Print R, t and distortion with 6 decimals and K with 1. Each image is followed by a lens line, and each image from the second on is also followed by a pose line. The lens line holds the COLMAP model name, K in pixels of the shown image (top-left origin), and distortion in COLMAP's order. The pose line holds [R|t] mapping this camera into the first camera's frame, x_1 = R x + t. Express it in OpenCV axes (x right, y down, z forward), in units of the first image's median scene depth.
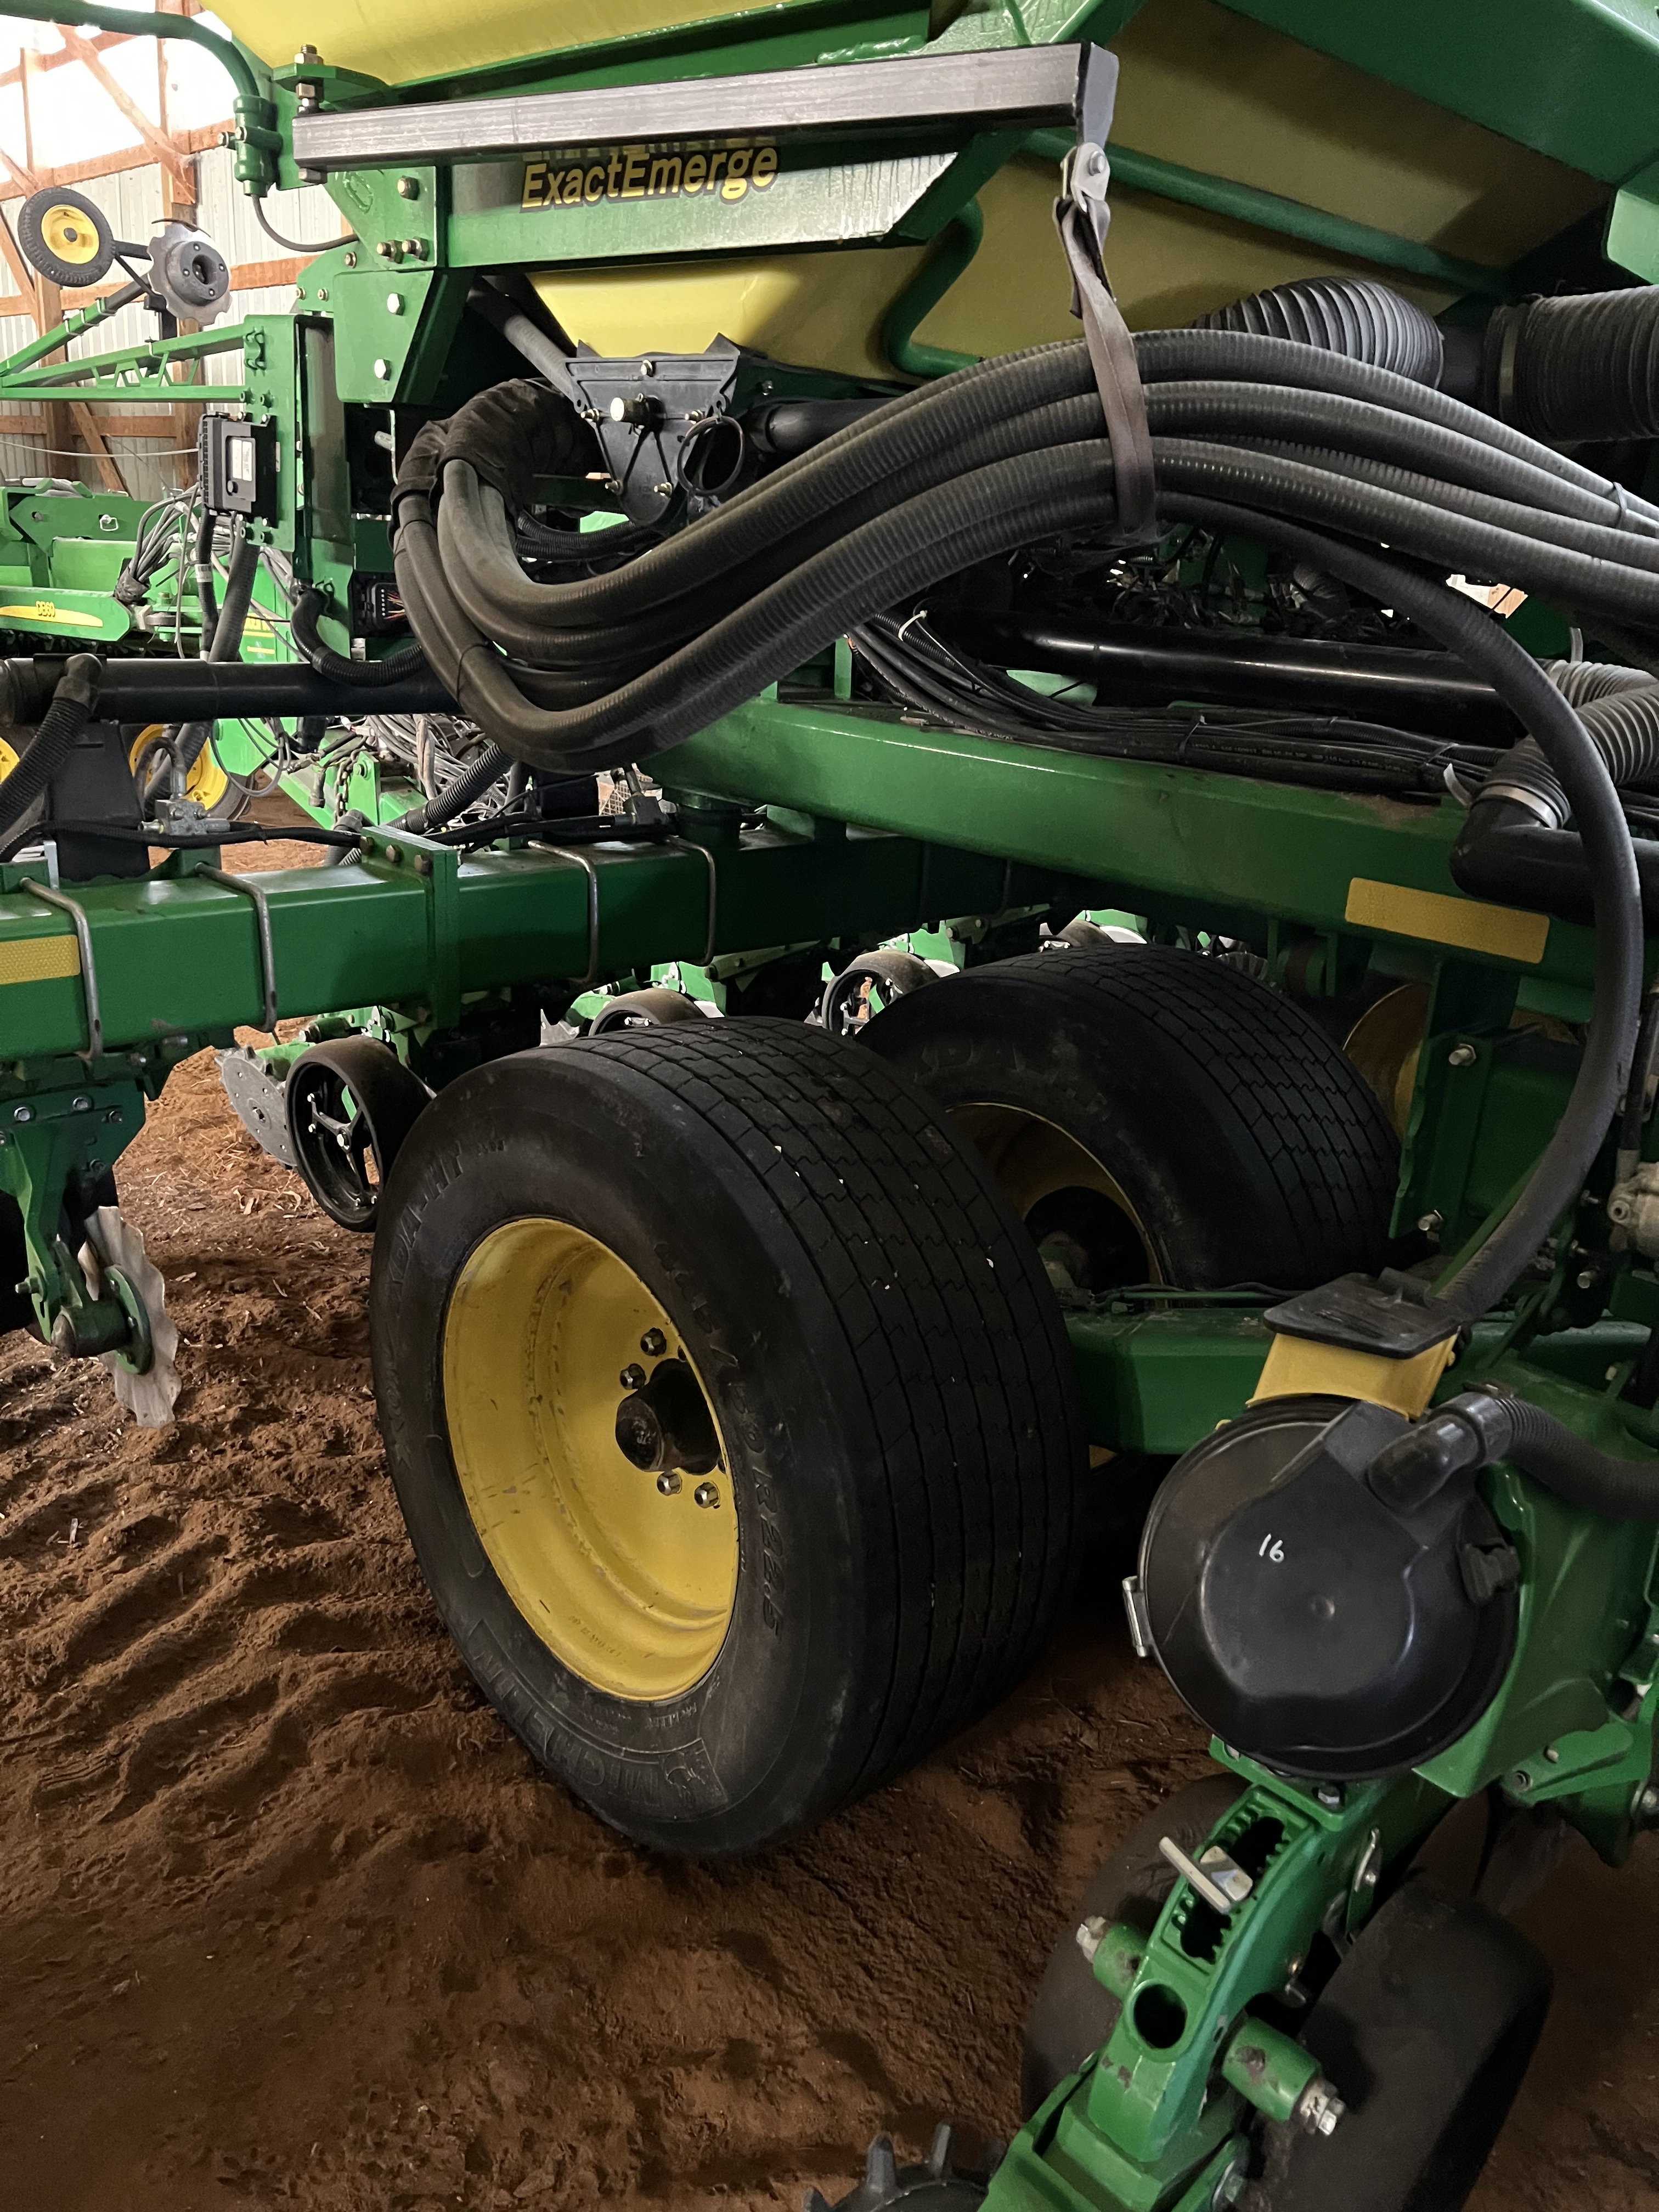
lens RADIAL K [[1709.8, 0, 829.5], [0, 1709.8, 1106.0], [0, 0, 1]] dist [0.051876, -0.052610]
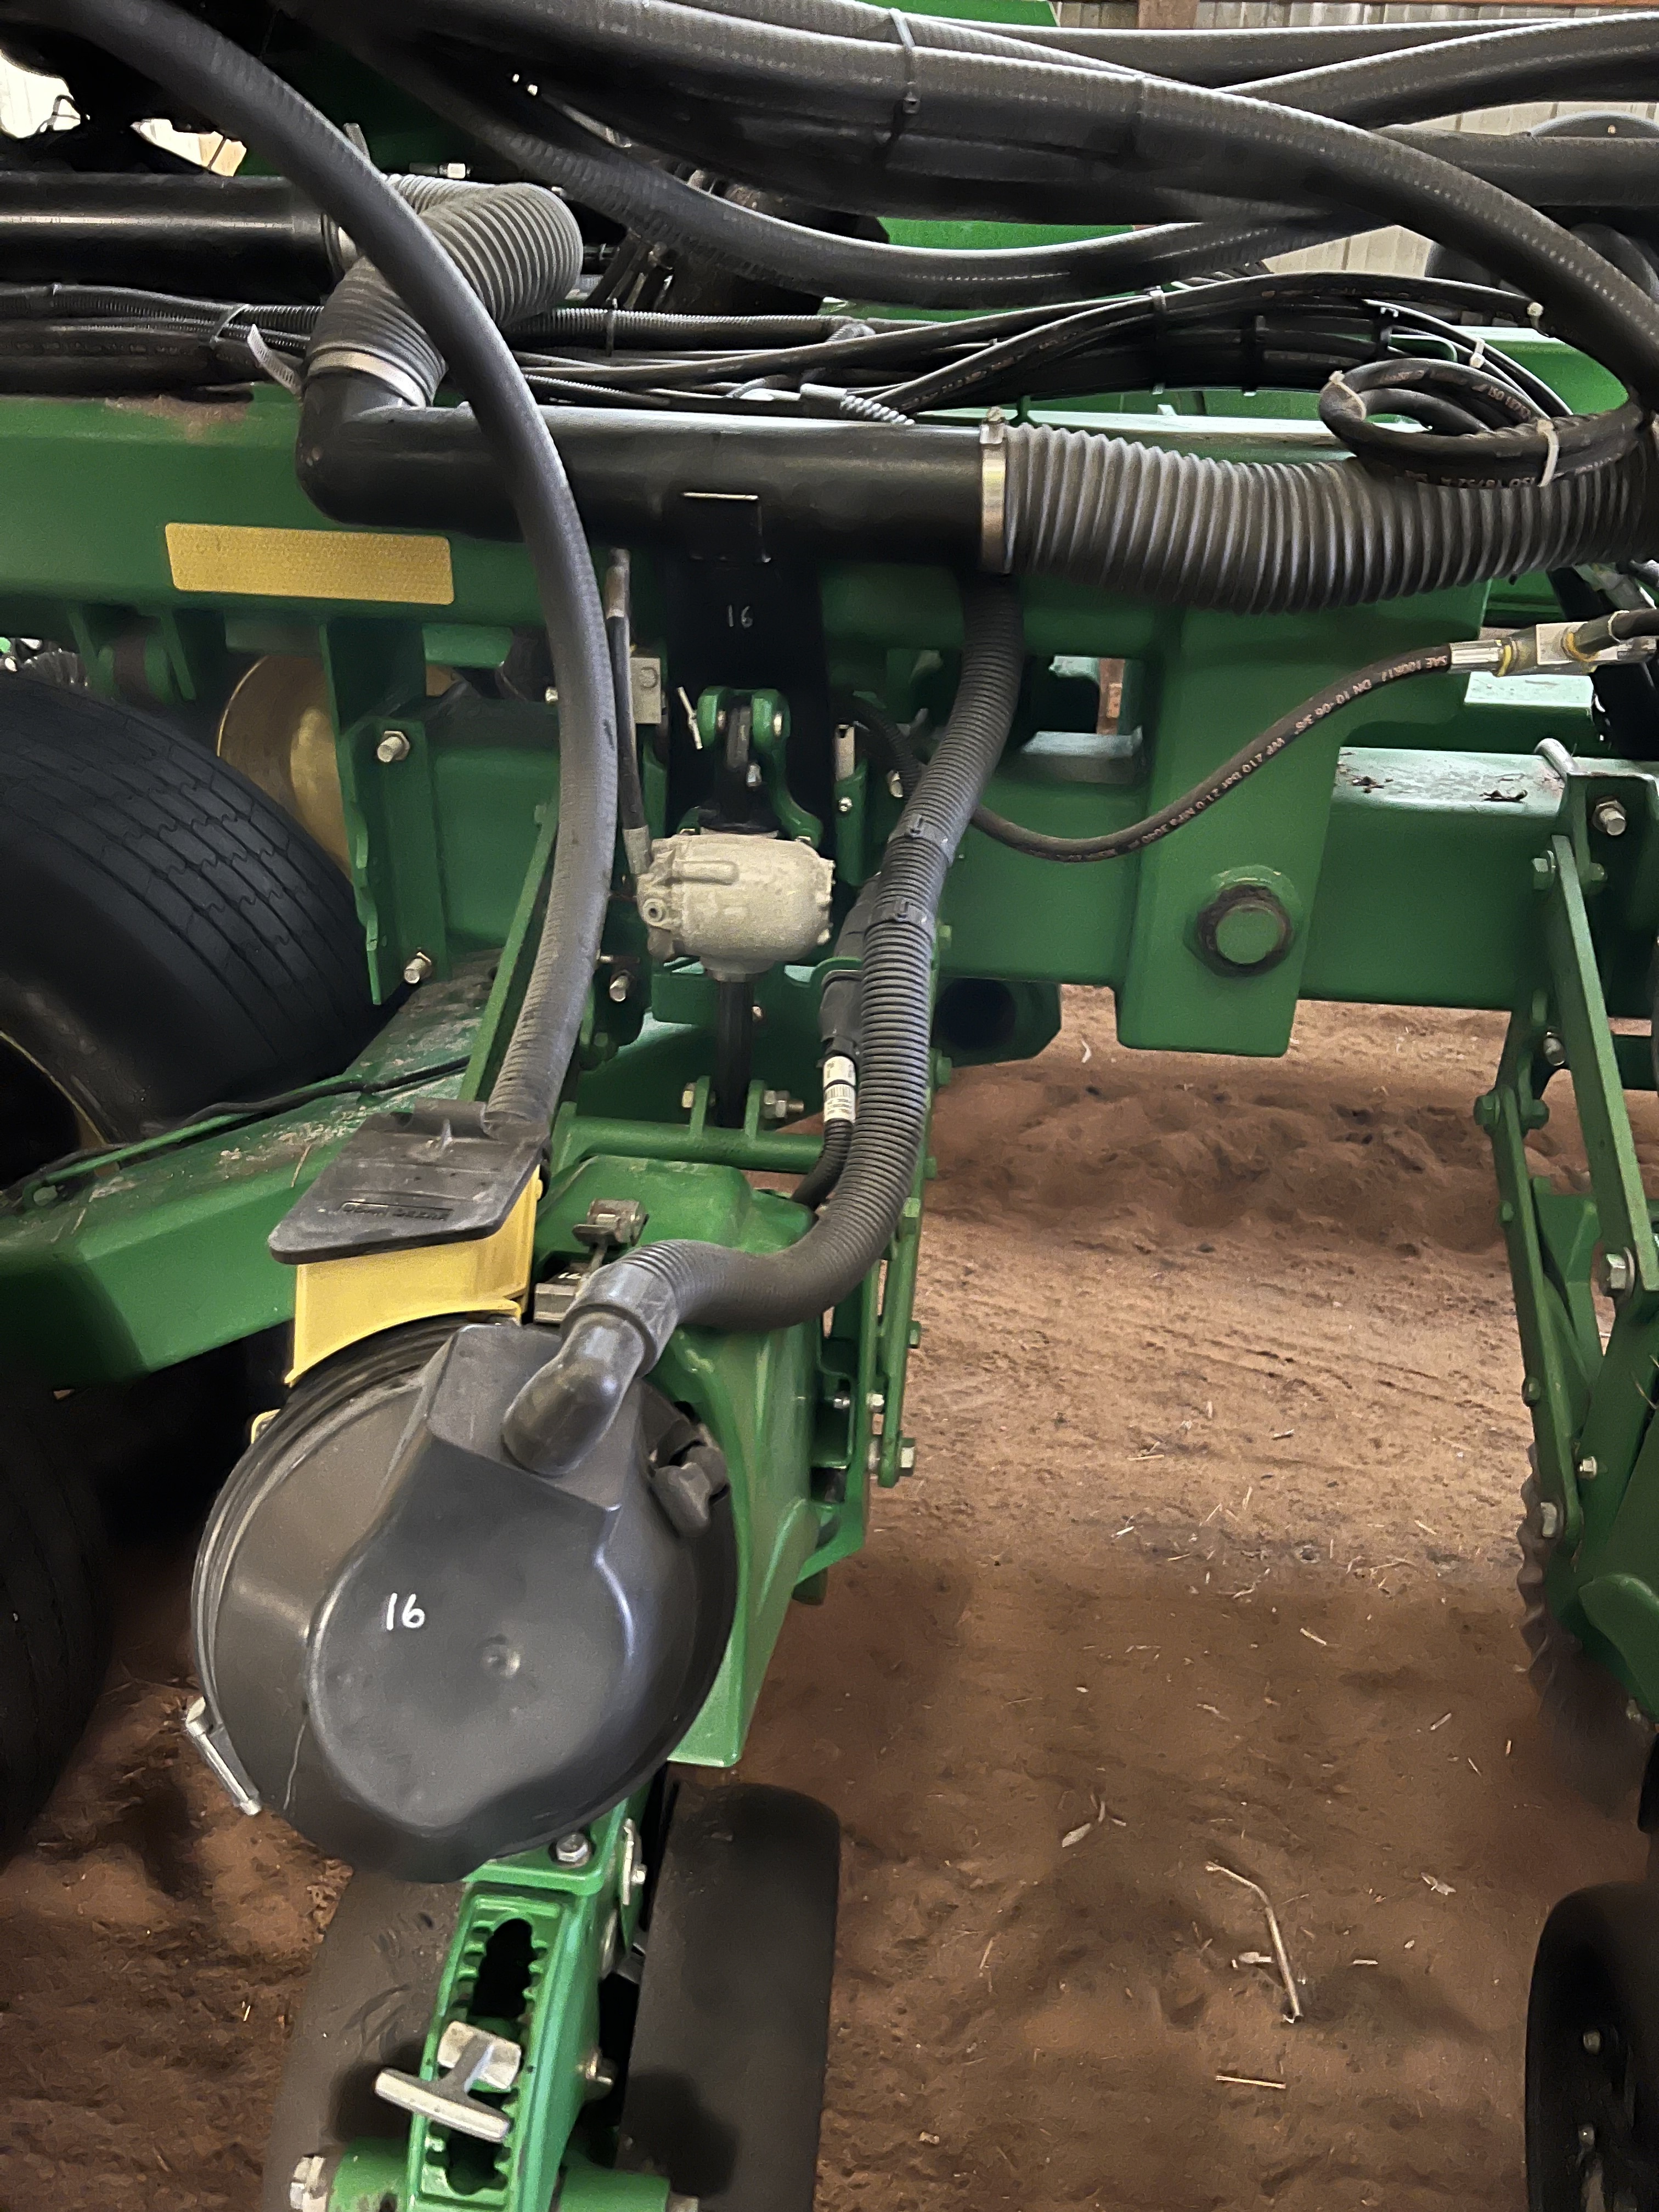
lens RADIAL K [[1709.8, 0, 829.5], [0, 1709.8, 1106.0], [0, 0, 1]] dist [0.051876, -0.052610]
pose [[0.782916, -0.339074, 0.521605, 0.084650], [0.233065, 0.937219, 0.259424, -0.037259], [-0.576822, -0.081539, 0.812790, 0.309561]]
